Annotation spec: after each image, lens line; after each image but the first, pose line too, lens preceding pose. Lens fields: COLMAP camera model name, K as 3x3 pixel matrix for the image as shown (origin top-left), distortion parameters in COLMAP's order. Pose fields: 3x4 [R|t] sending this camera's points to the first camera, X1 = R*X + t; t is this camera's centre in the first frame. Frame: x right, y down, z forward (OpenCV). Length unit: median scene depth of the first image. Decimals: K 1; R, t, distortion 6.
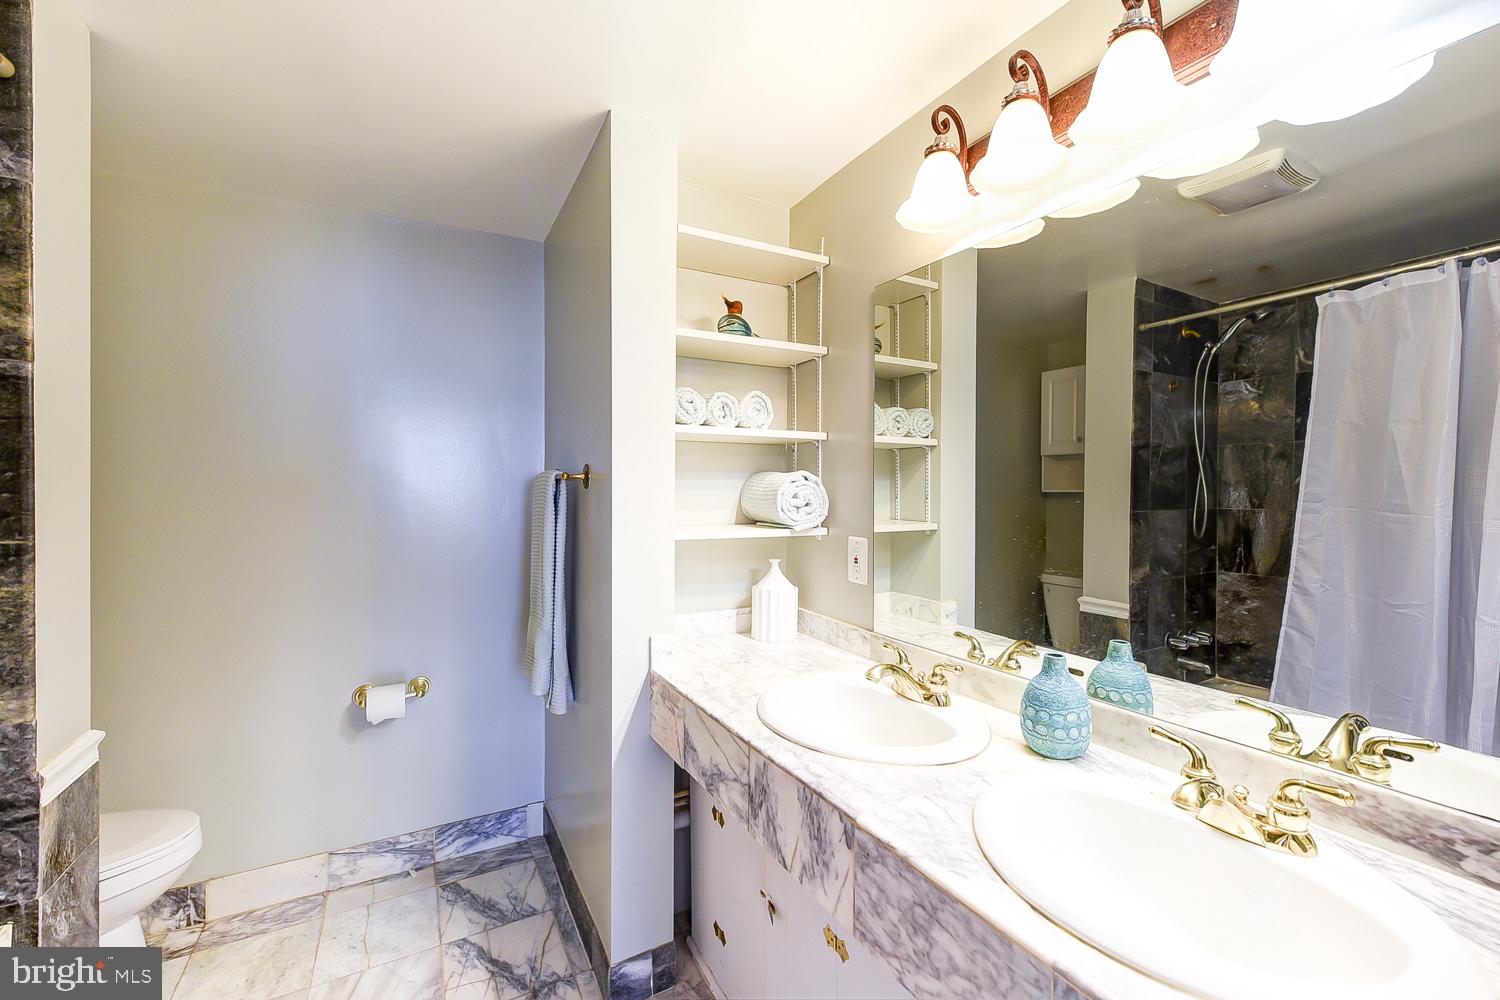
lens RADIAL K [[612.7, 0, 750.5], [0, 612.7, 494.4], [0, 0, 1]] dist [0.000743, 0.000046]
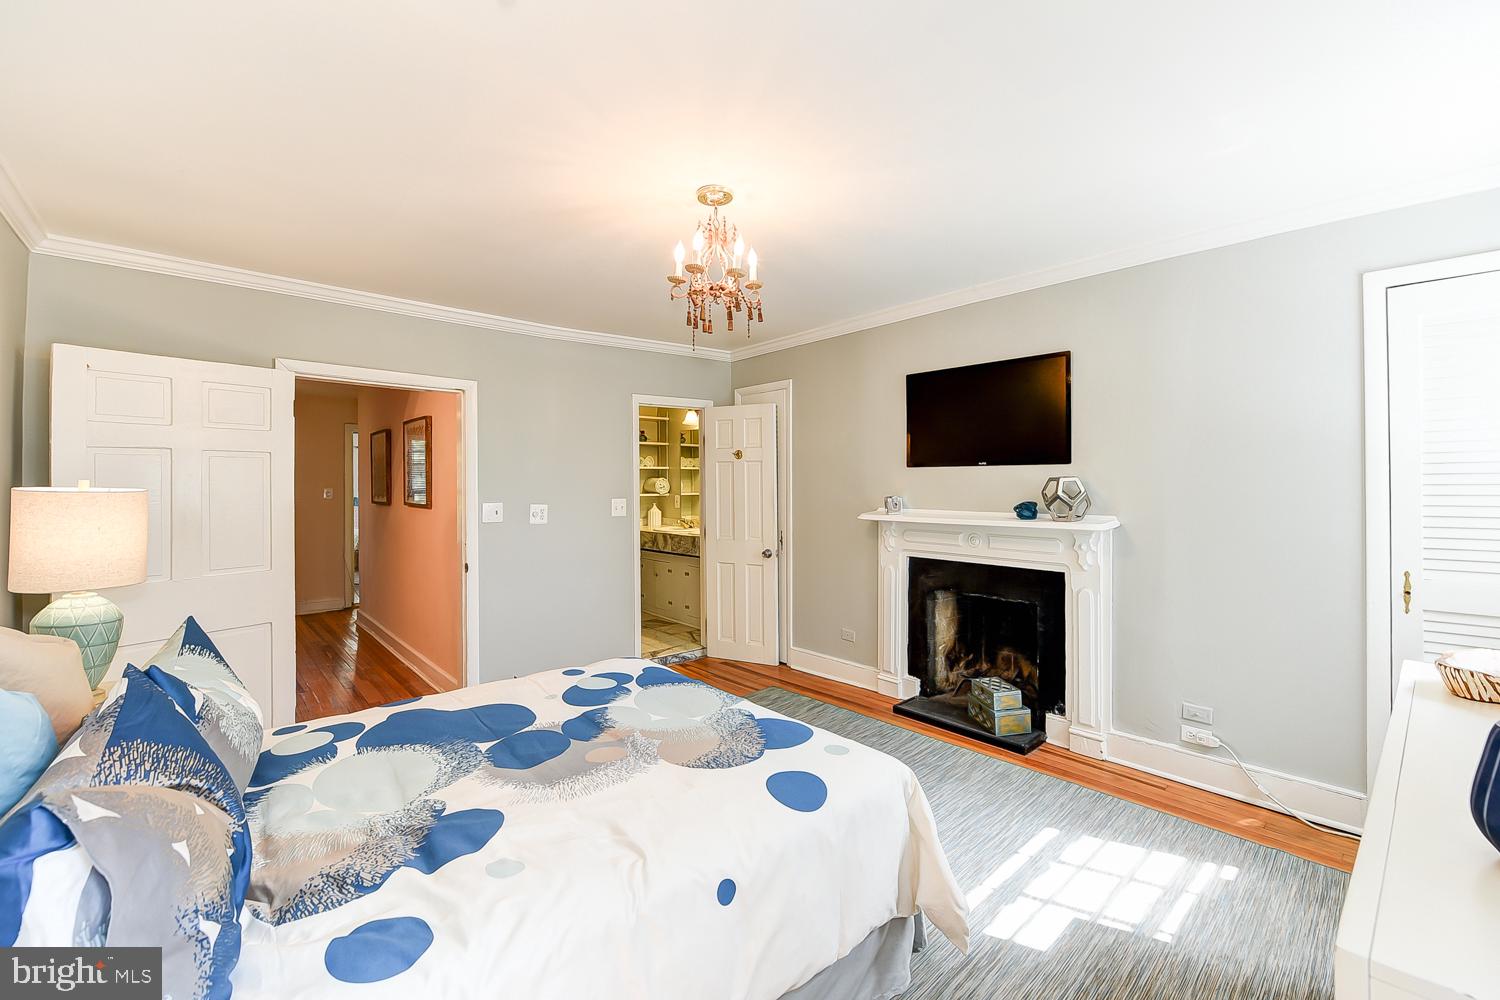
lens RADIAL K [[612.7, 0, 750.5], [0, 612.7, 494.4], [0, 0, 1]] dist [0.000743, 0.000046]
pose [[0.973693, -0.014665, 0.227390, -0.226055], [0.012186, 0.999850, 0.012302, 0.021194], [-0.227537, -0.009207, 0.973726, -2.582137]]
